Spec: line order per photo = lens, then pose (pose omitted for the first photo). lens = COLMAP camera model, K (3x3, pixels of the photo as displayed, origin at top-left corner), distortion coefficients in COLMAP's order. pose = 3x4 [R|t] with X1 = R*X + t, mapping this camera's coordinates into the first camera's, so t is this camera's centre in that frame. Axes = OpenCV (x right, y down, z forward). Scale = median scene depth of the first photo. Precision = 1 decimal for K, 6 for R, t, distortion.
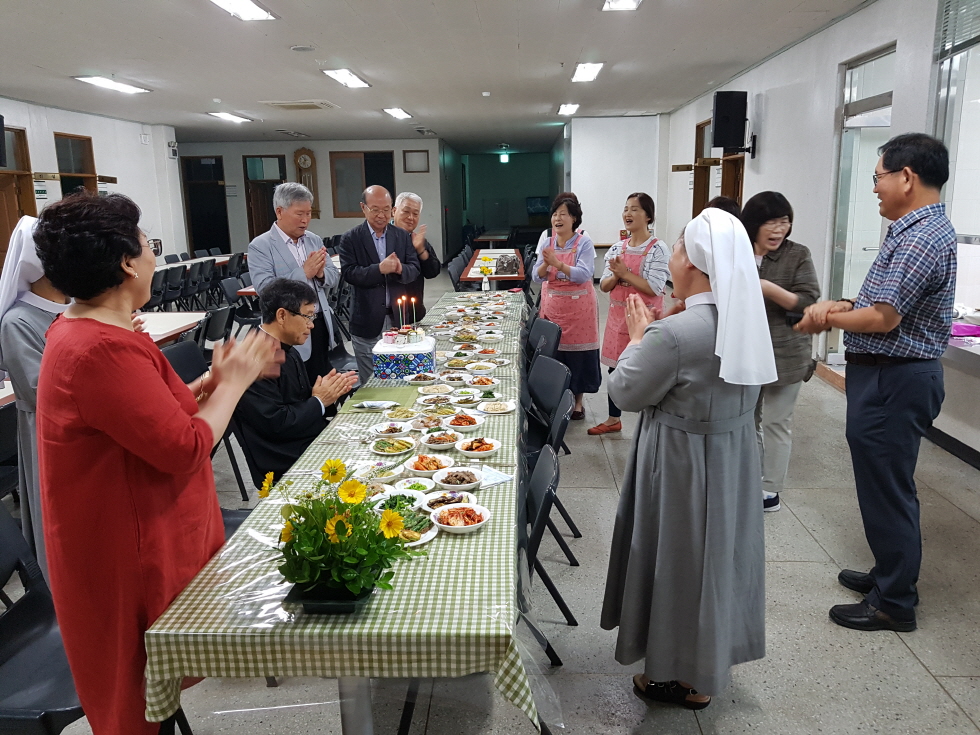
lens RADIAL K [[813.7, 0, 490.0], [0, 813.7, 367.5], [0, 0, 1]] dist [0.071946, -0.124564]
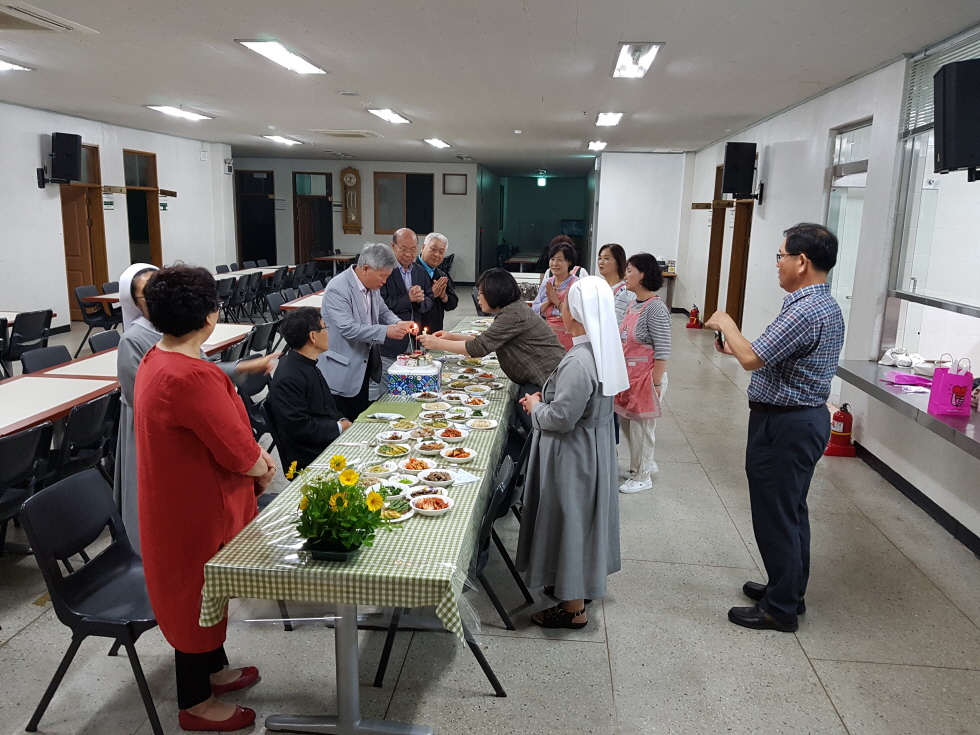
lens RADIAL K [[813.4, 0, 485.2], [0, 813.4, 367.1], [0, 0, 1]] dist [0.061375, -0.092775]
pose [[0.997421, 0.052425, -0.049023, 0.072611], [-0.053245, 0.998460, -0.015563, -0.018959], [0.048131, 0.018133, 0.998676, -0.240321]]
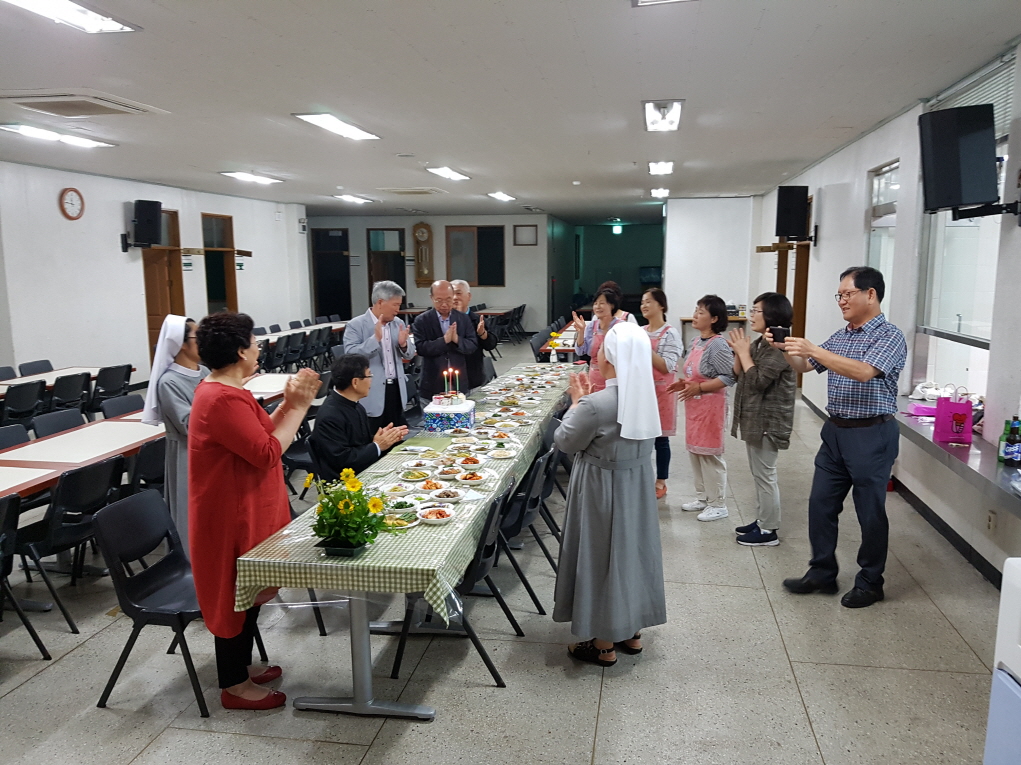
lens RADIAL K [[847.8, 0, 510.5], [0, 847.8, 382.5], [0, 0, 1]] dist [0.071946, -0.124564]
pose [[0.991401, 0.030966, -0.127142, 0.207907], [-0.038821, 0.997457, -0.059776, 0.014980], [0.124968, 0.064197, 0.990082, -0.417272]]
